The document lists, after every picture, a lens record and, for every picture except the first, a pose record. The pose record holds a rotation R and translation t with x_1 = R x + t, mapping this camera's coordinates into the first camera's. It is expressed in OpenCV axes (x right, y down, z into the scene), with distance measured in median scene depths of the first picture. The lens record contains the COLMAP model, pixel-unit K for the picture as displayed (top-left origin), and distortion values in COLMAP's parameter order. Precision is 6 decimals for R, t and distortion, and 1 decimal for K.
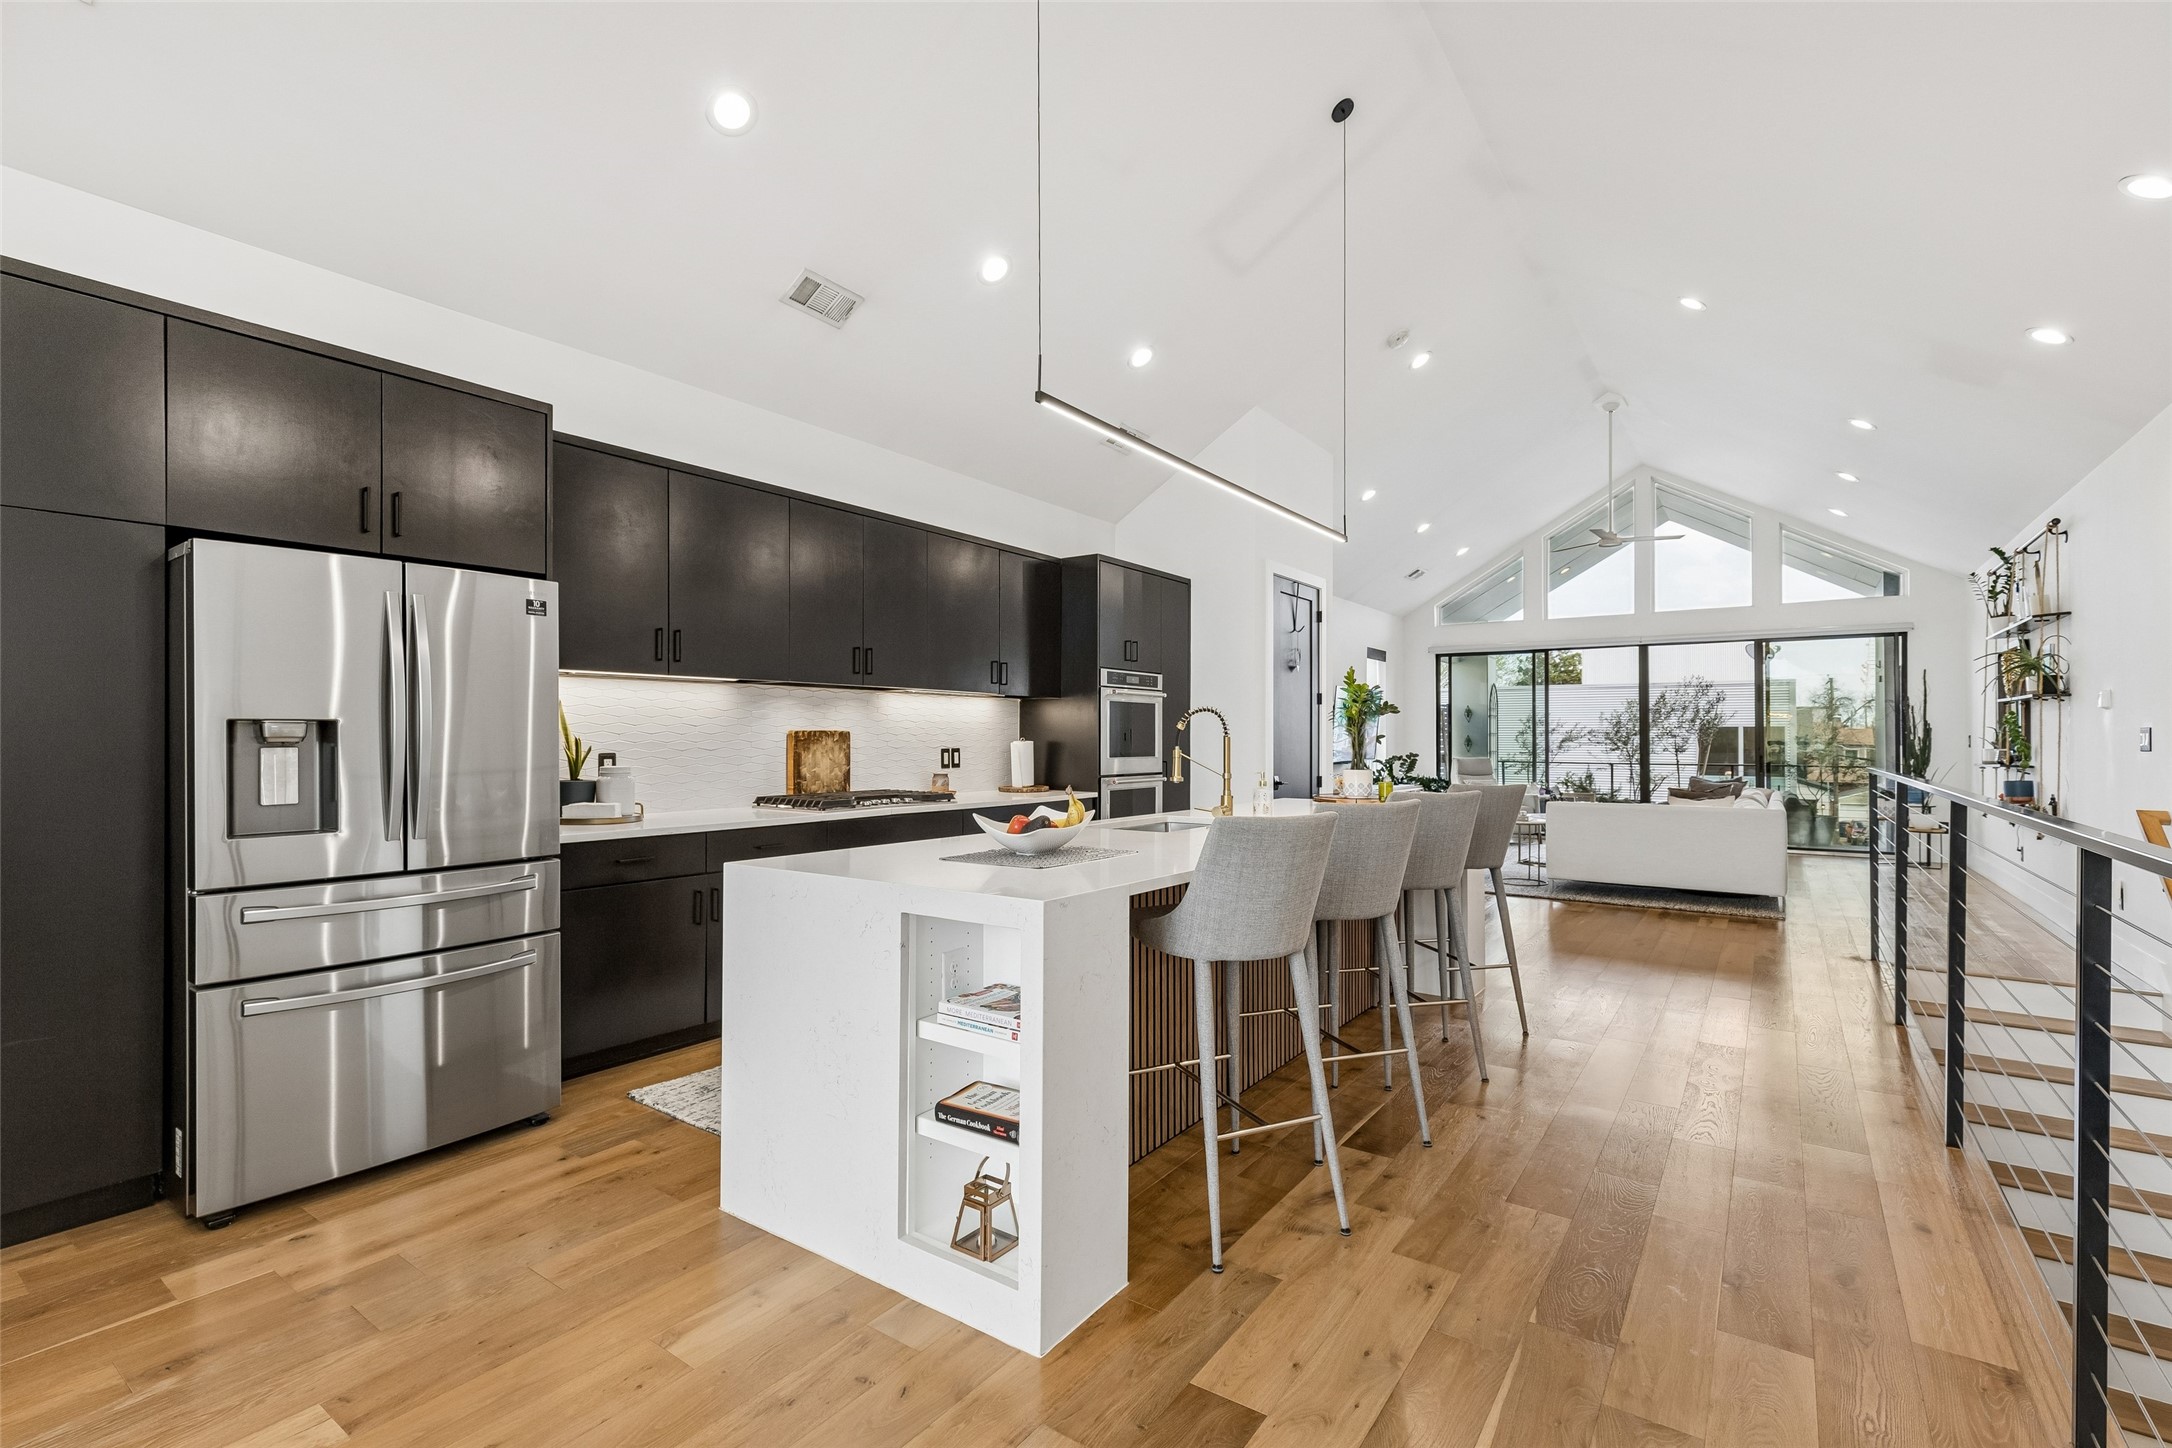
lens RADIAL K [[973.8, 0, 1075.9], [0, 973.8, 739.8], [0, 0, 1]] dist [0.003207, 0.000362]
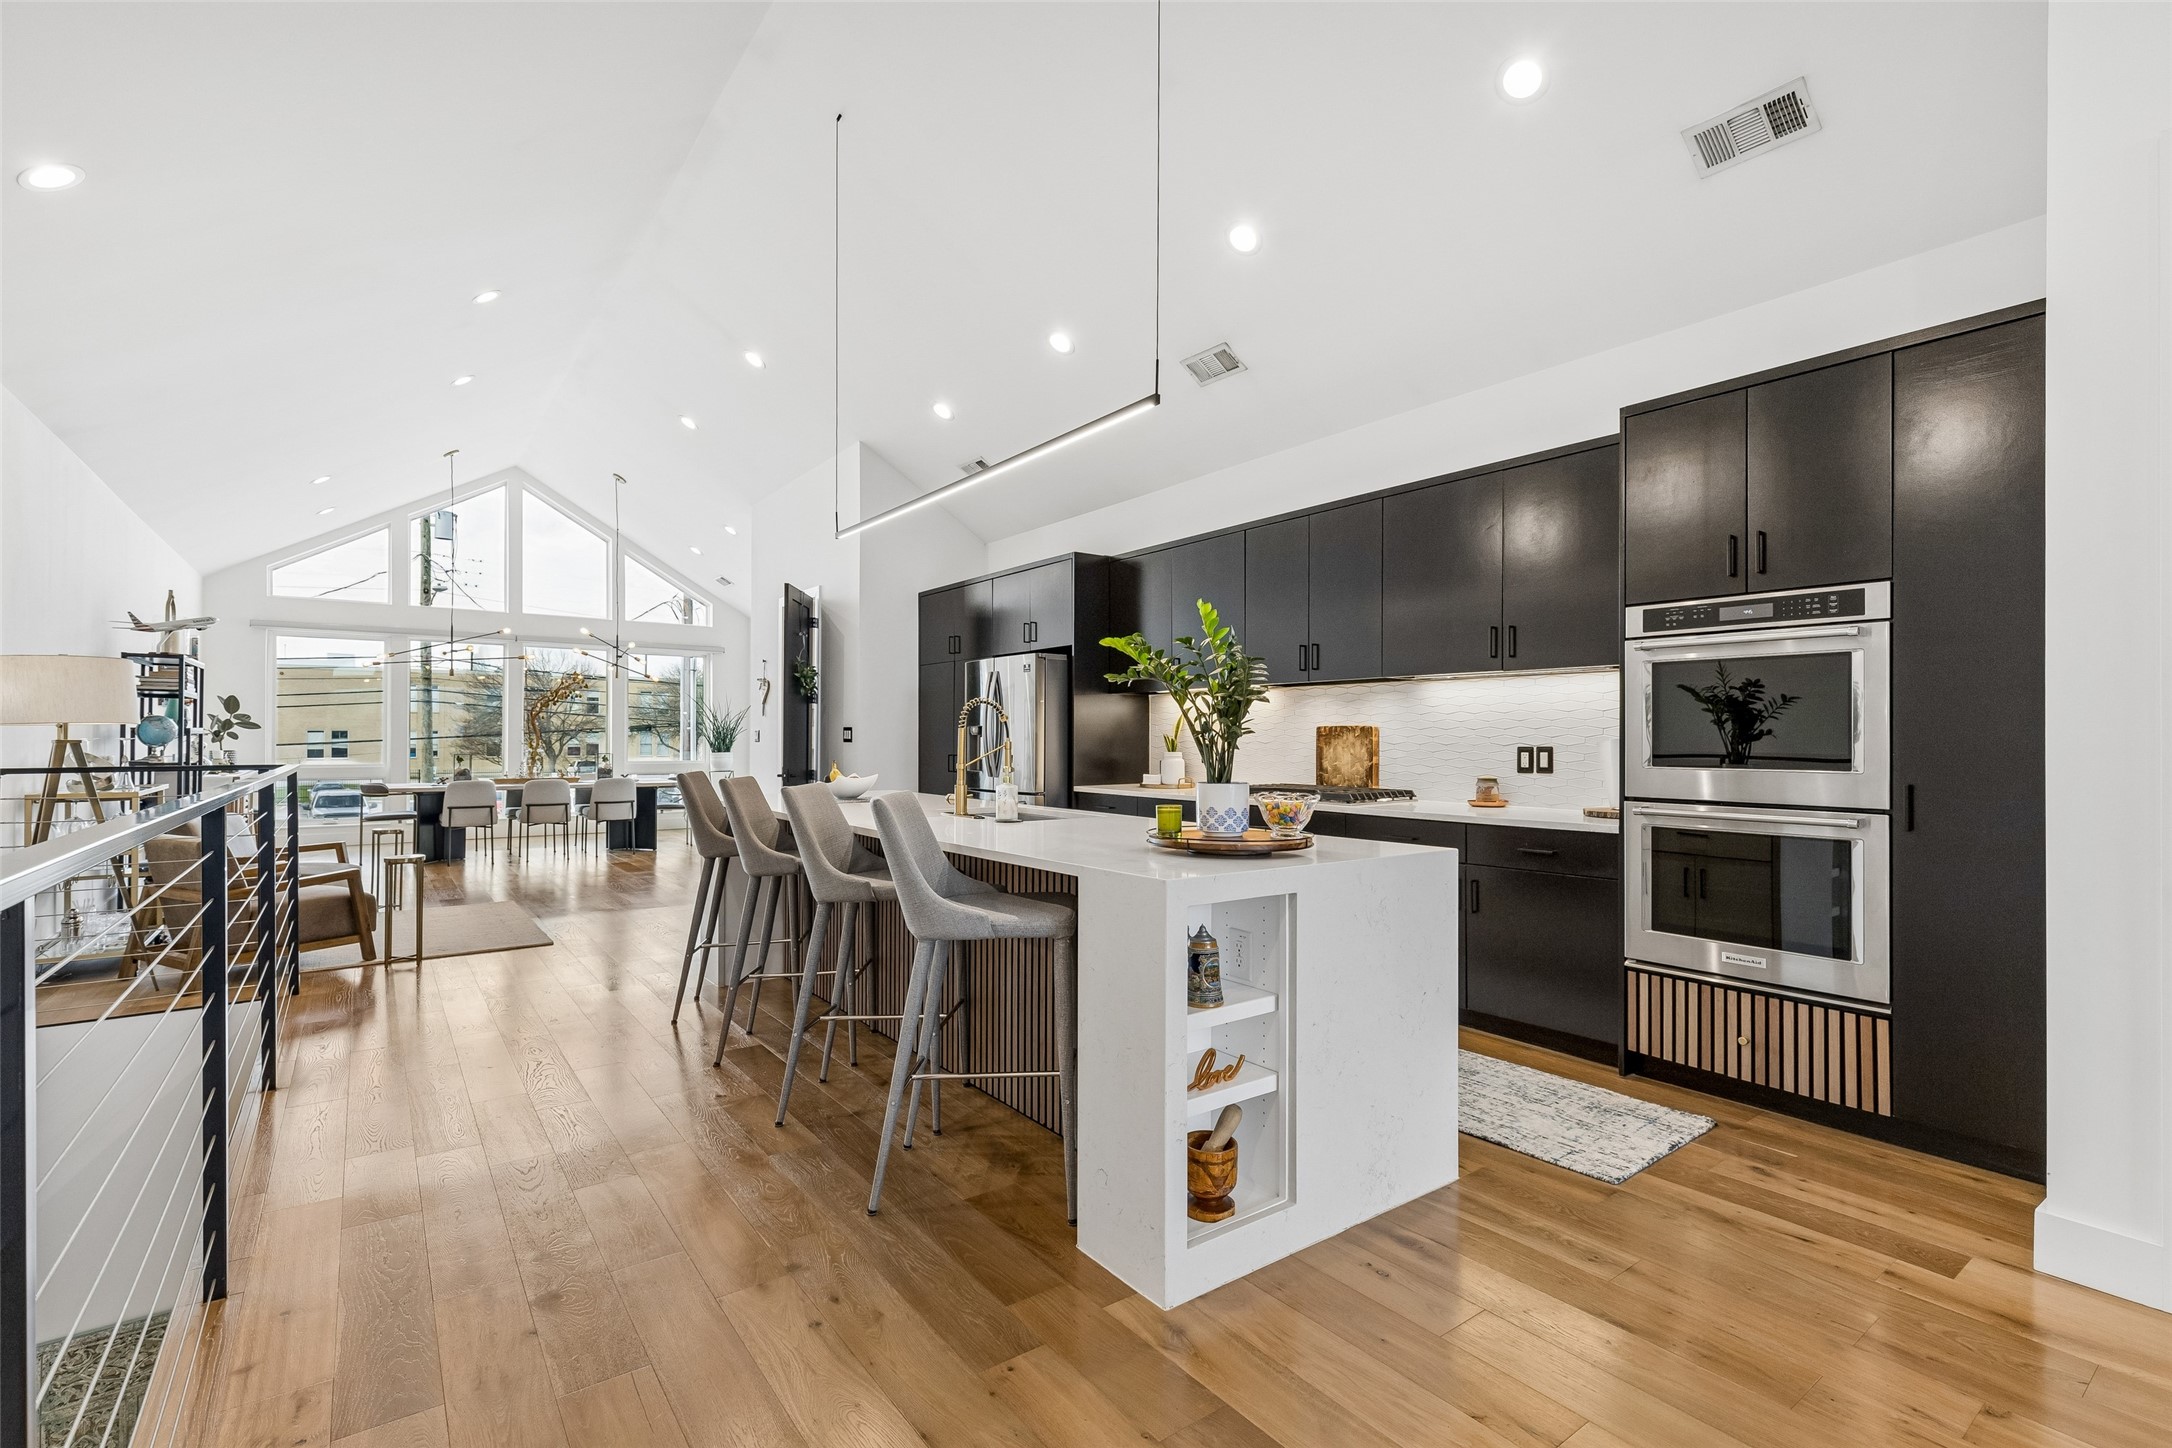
lens RADIAL K [[983.6, 0, 1075.9], [0, 983.6, 735.0], [0, 0, 1]] dist [0.019748, 0.000149]
pose [[-0.318760, -0.001922, -0.947833, 0.636819], [-0.002612, 0.999996, -0.001149, 0.001726], [0.947832, 0.002109, -0.318764, 0.836350]]
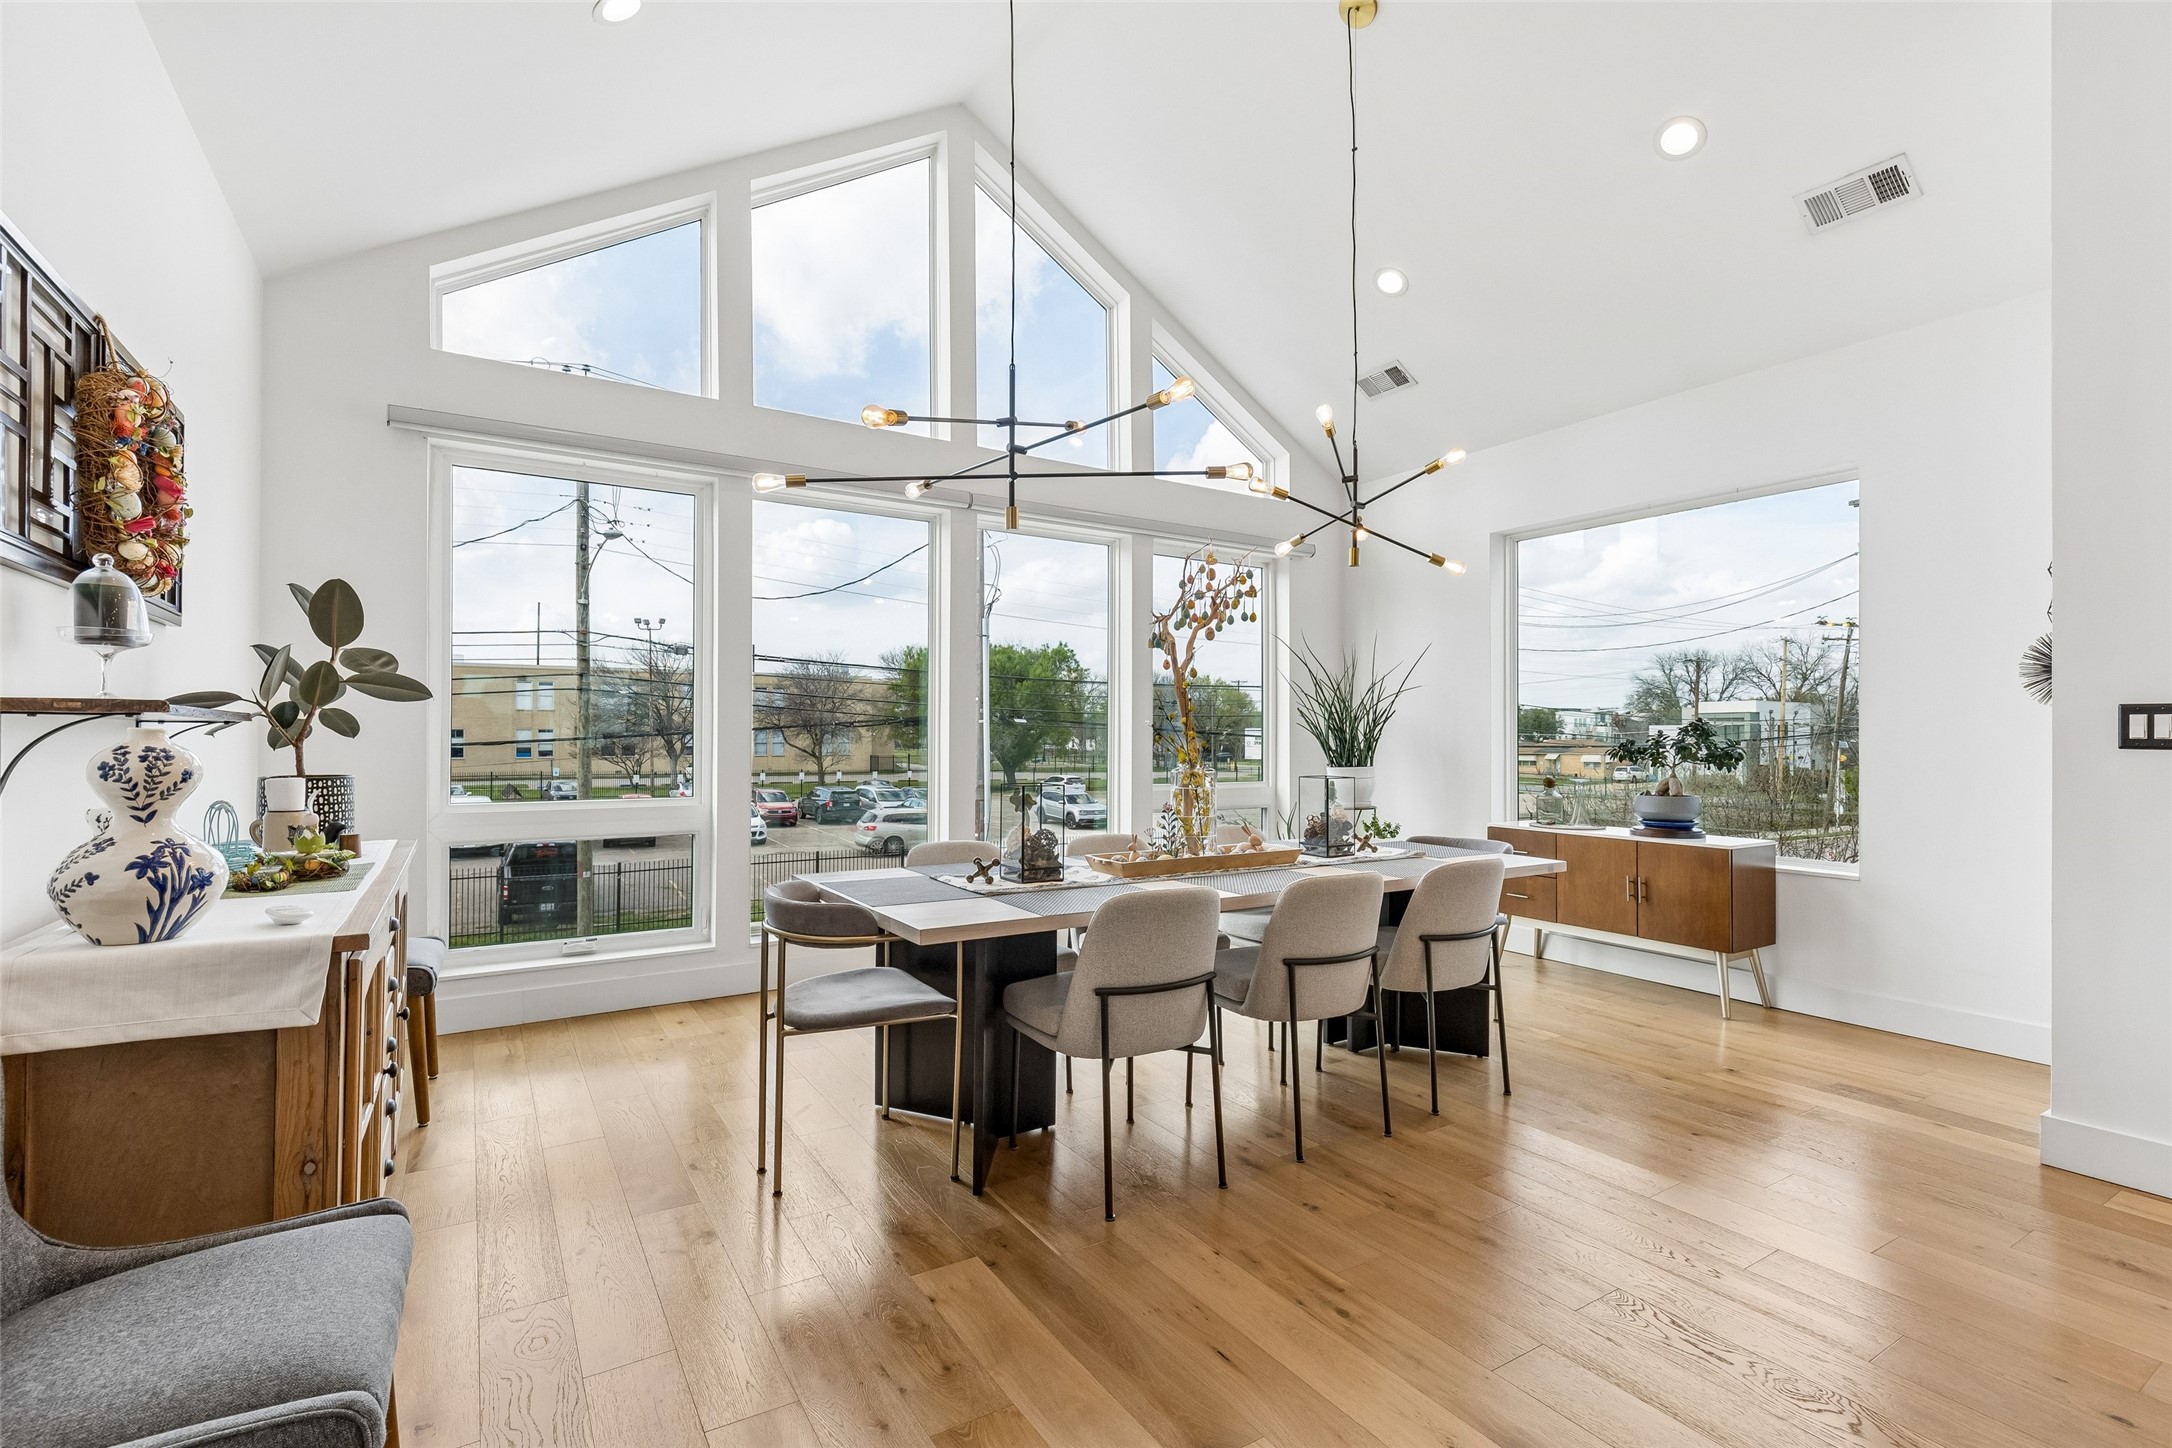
lens RADIAL K [[992.1, 0, 1086.7], [0, 992.1, 738.7], [0, 0, 1]] dist [0.010515, -0.000590]
pose [[-0.381027, 0.001827, -0.924562, -0.086221], [-0.002490, 0.999992, 0.003002, 0.008453], [0.924561, 0.003446, -0.381019, -0.349724]]
